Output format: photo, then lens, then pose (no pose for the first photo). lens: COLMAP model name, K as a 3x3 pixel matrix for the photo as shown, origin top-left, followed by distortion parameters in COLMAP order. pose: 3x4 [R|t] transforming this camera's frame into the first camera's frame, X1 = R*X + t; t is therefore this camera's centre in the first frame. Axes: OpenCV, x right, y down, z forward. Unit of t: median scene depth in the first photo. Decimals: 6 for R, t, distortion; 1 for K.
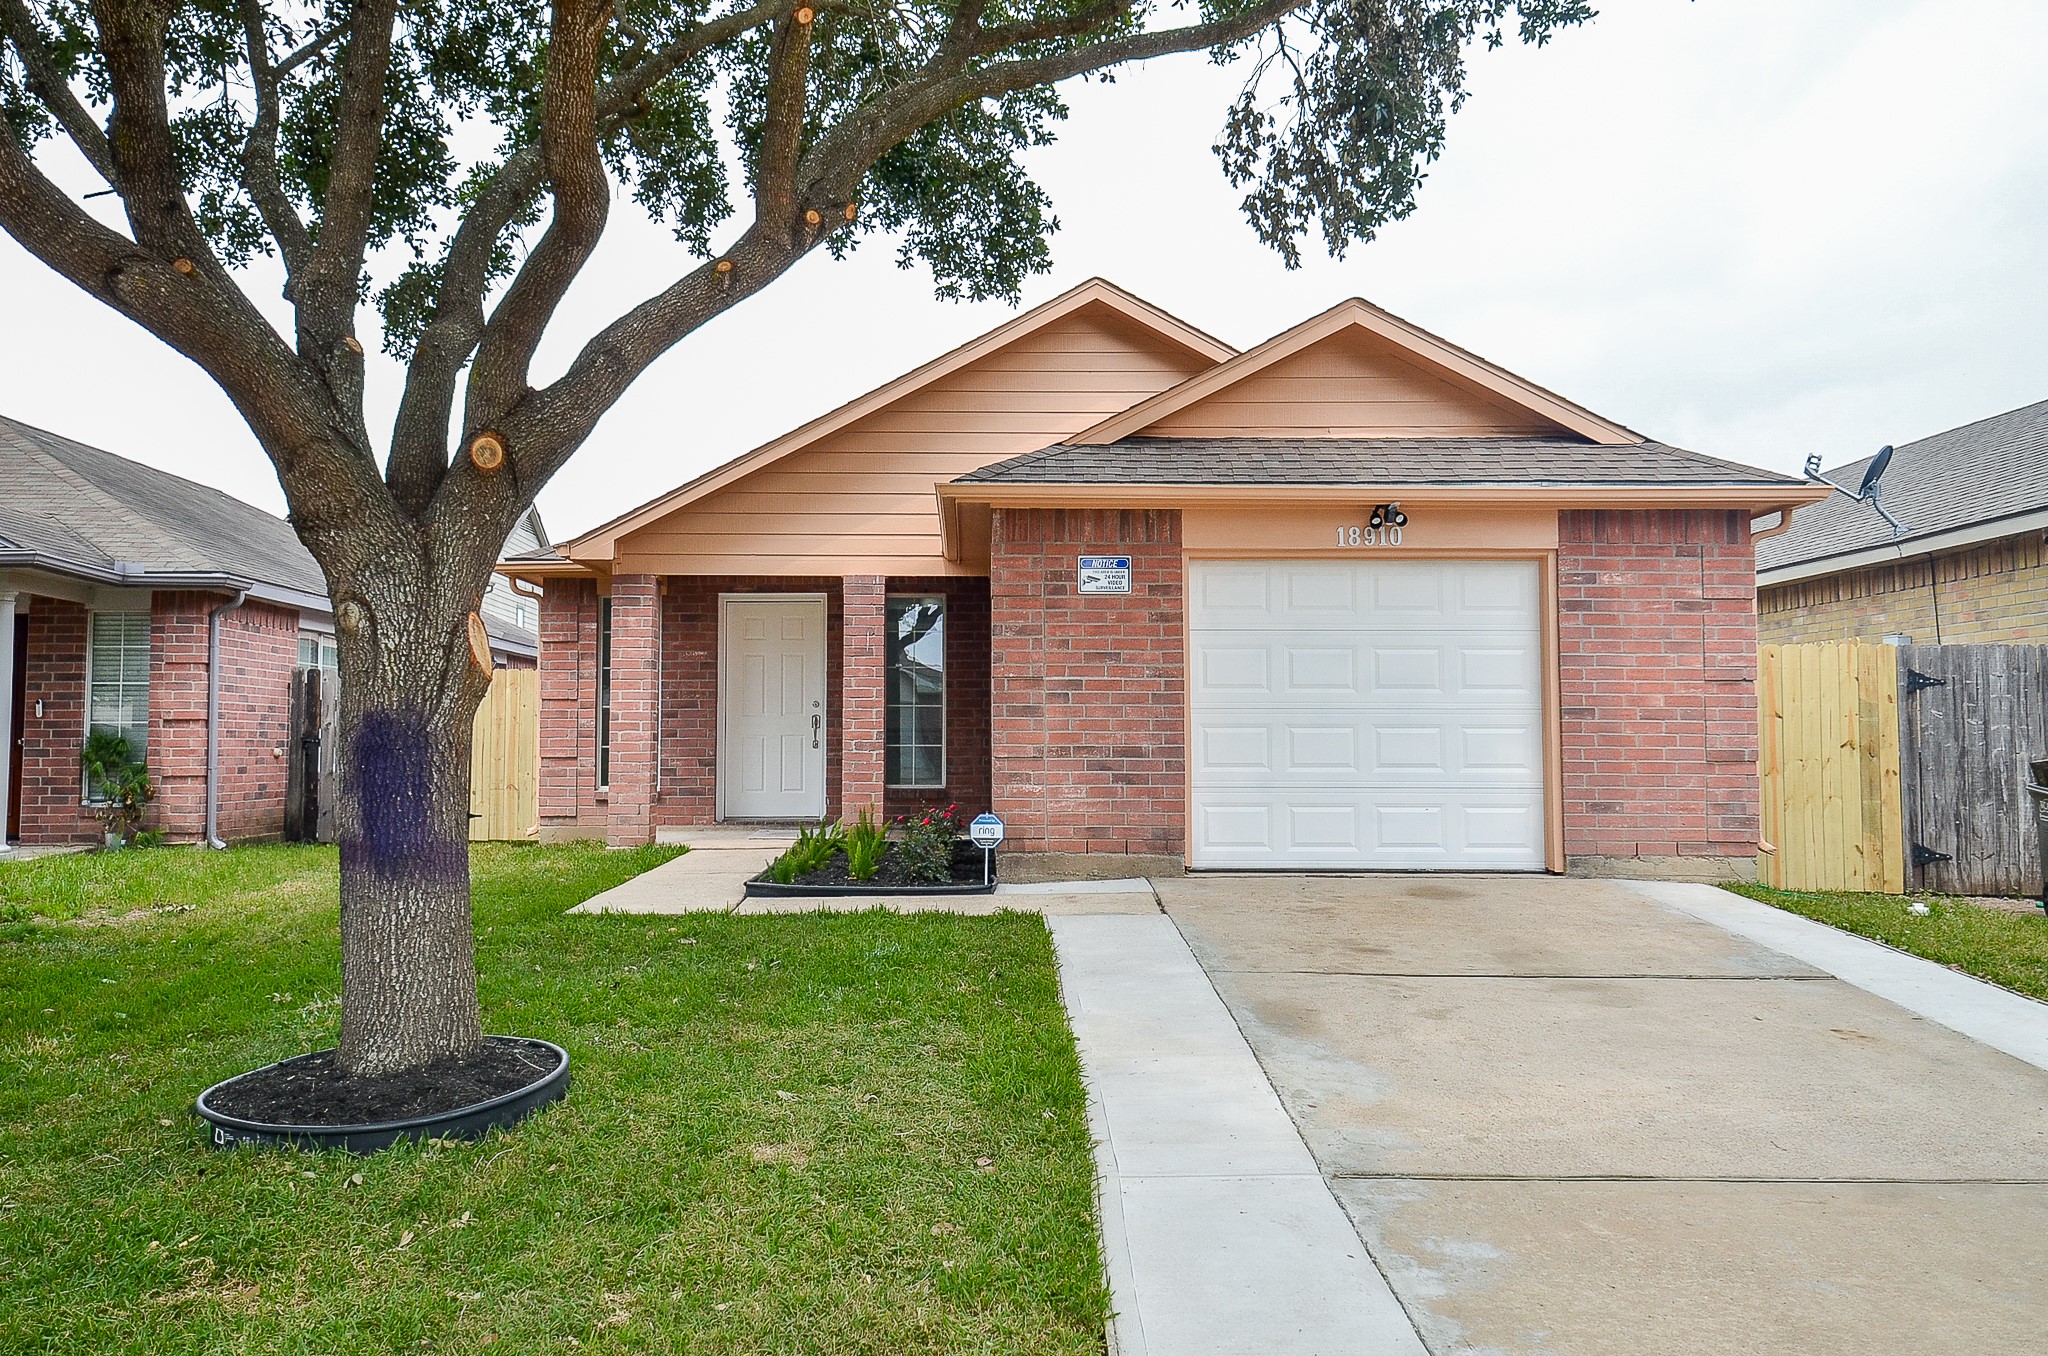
lens RADIAL K [[1812.5, 0, 1024.1], [0, 1812.5, 621.6], [0, 0, 1]] dist [0.005700, 0.003267]
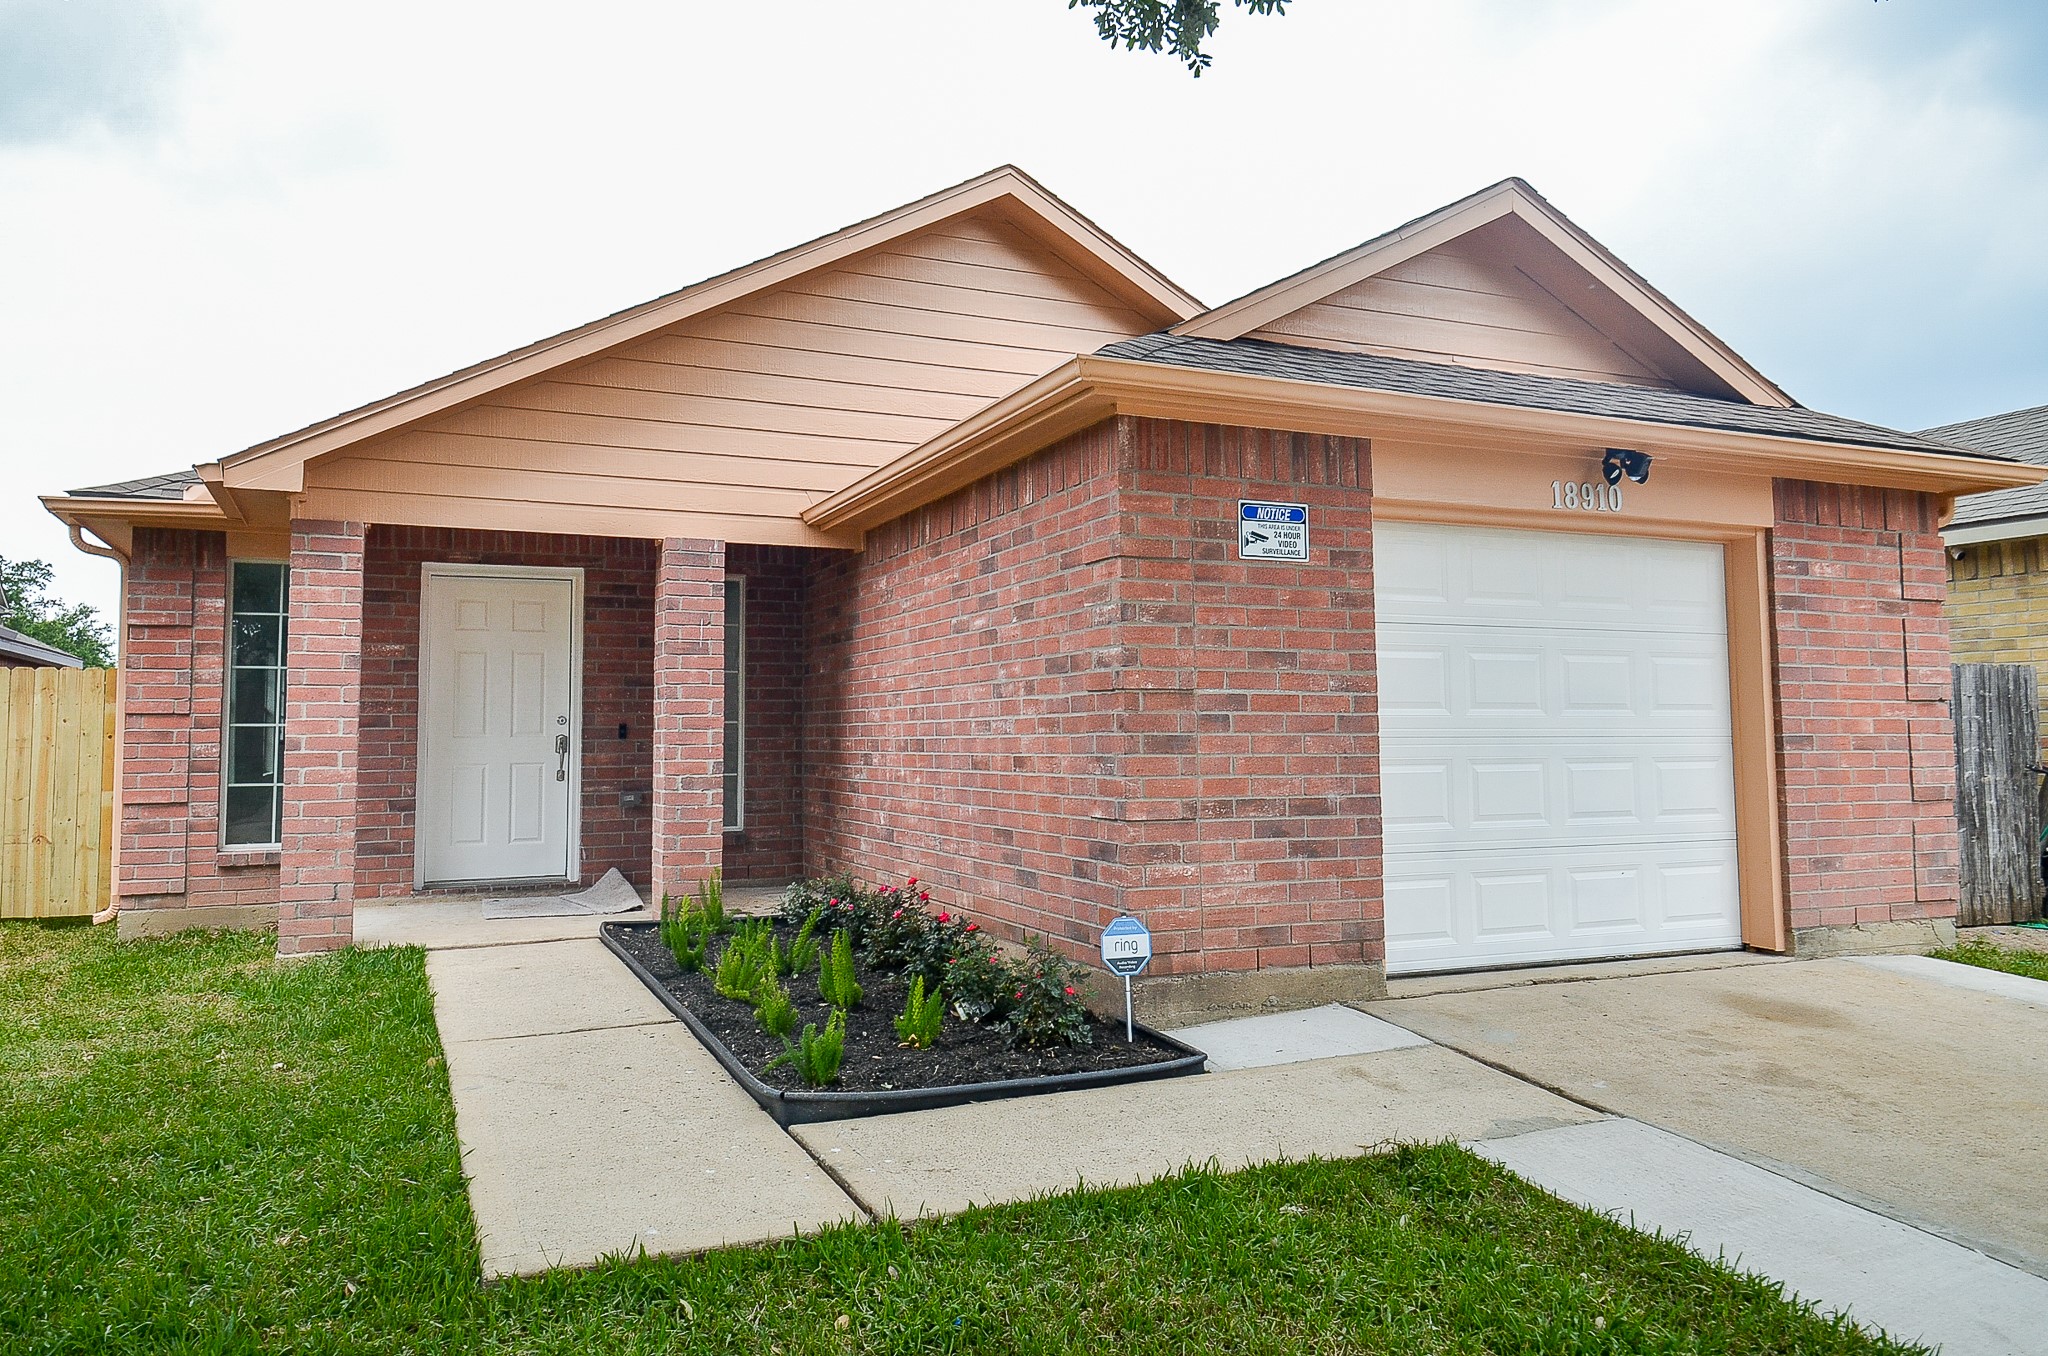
lens RADIAL K [[1395.2, 0, 1021.6], [0, 1395.2, 639.5], [0, 0, 1]] dist [0.042208, -0.054732]
pose [[0.923508, 0.021349, 0.382986, -0.226049], [-0.020884, 0.999767, -0.005373, 0.016941], [-0.383011, -0.003036, 0.923739, 0.571929]]
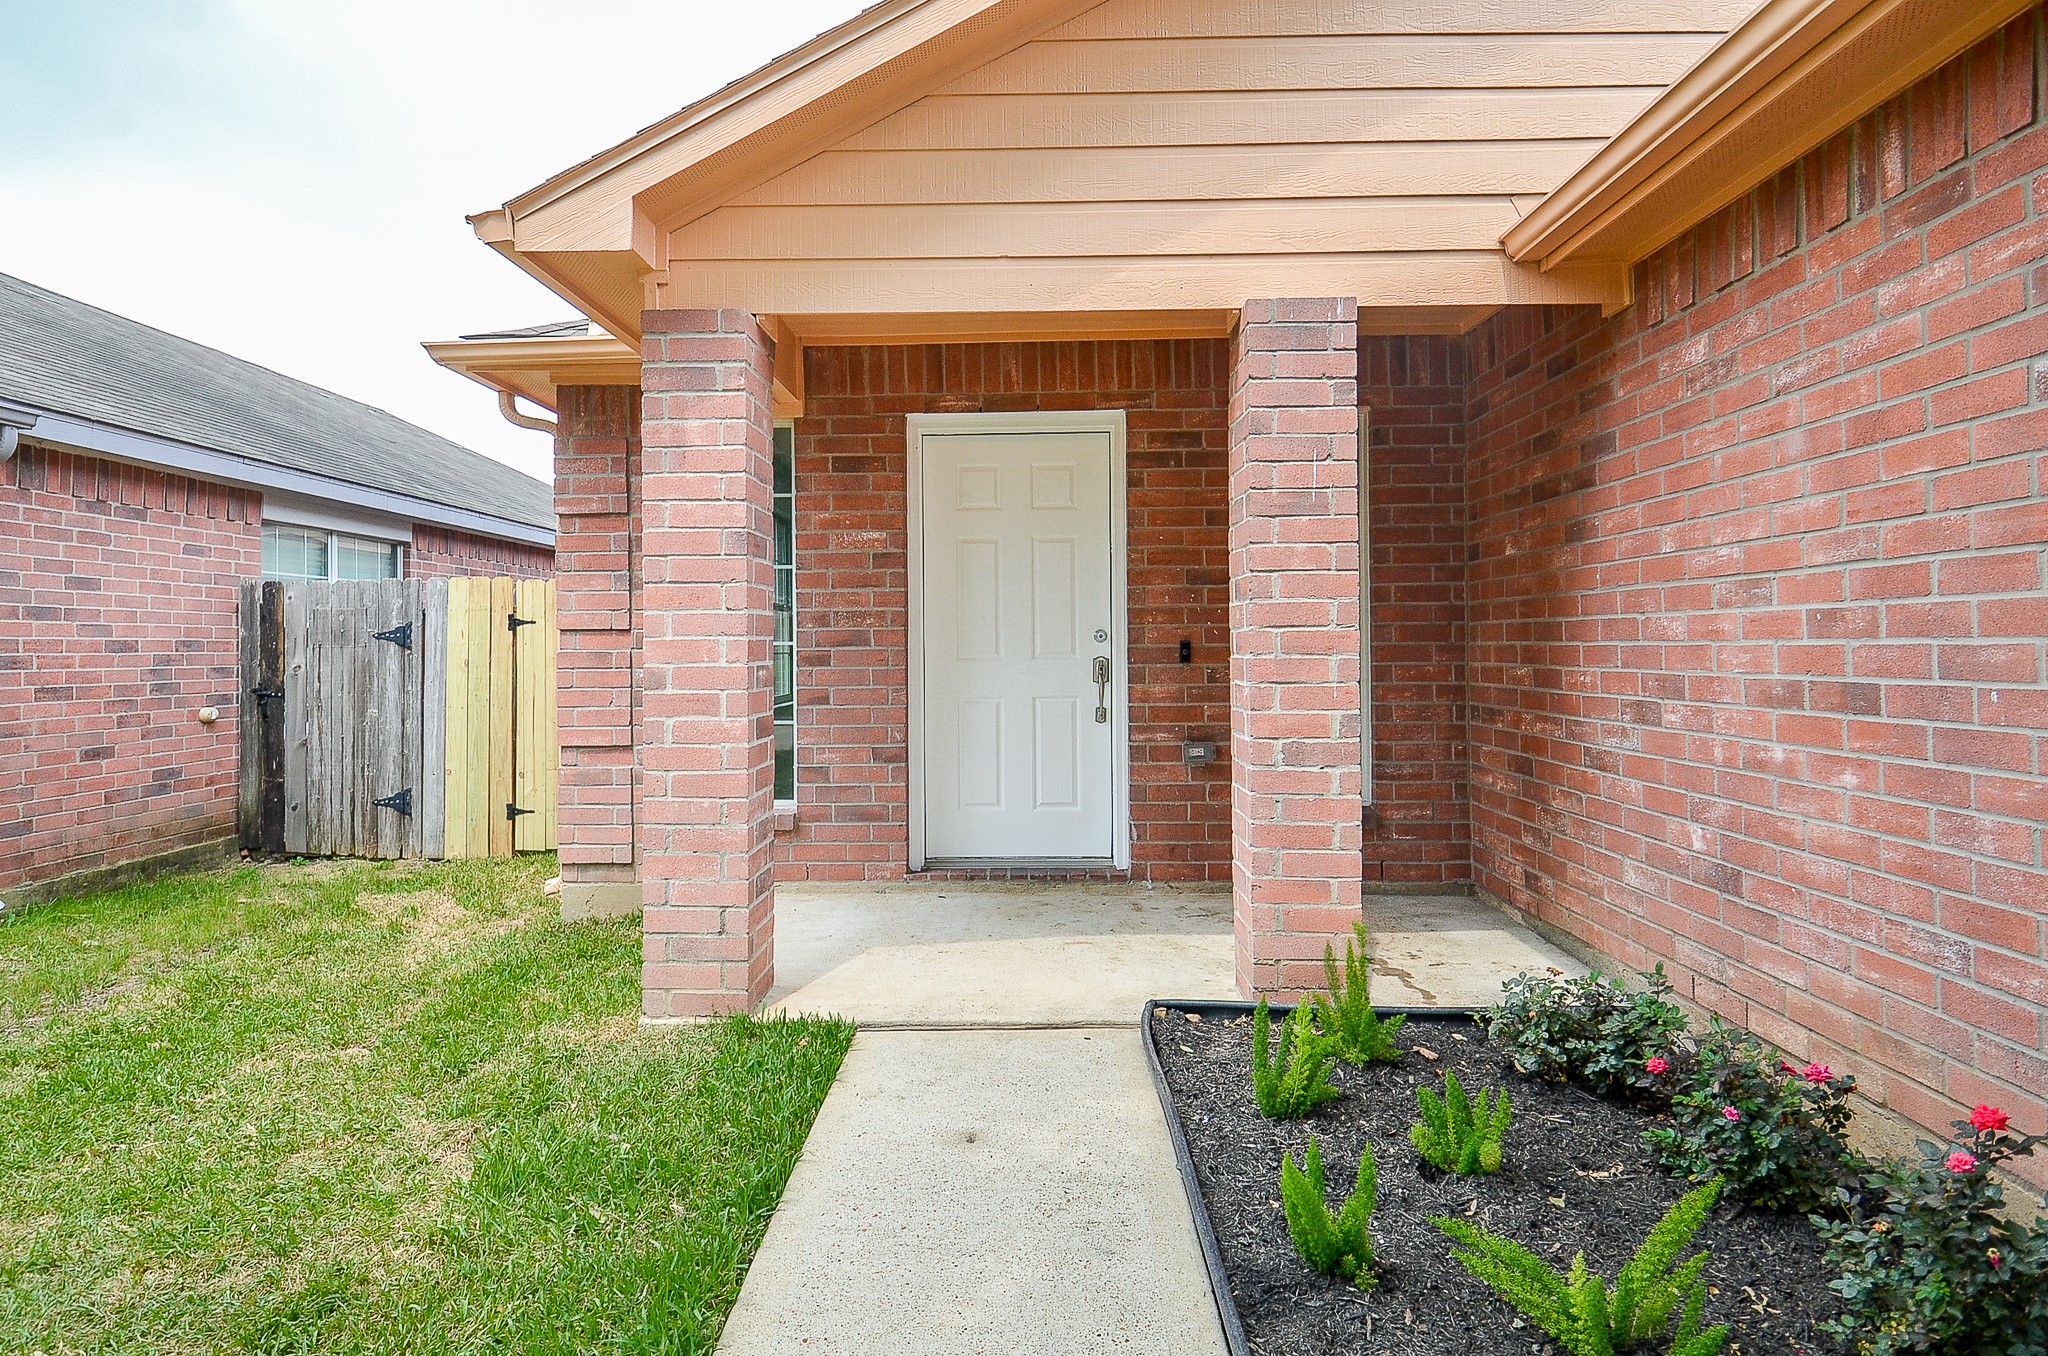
lens RADIAL K [[1126.5, 0, 997.3], [0, 1126.5, 639.1], [0, 0, 1]] dist [0.003027, -0.000514]
pose [[0.997653, -0.005550, -0.068254, -0.171837], [0.009918, 0.997911, 0.063831, 0.036622], [0.067757, -0.064358, 0.995624, 0.962536]]
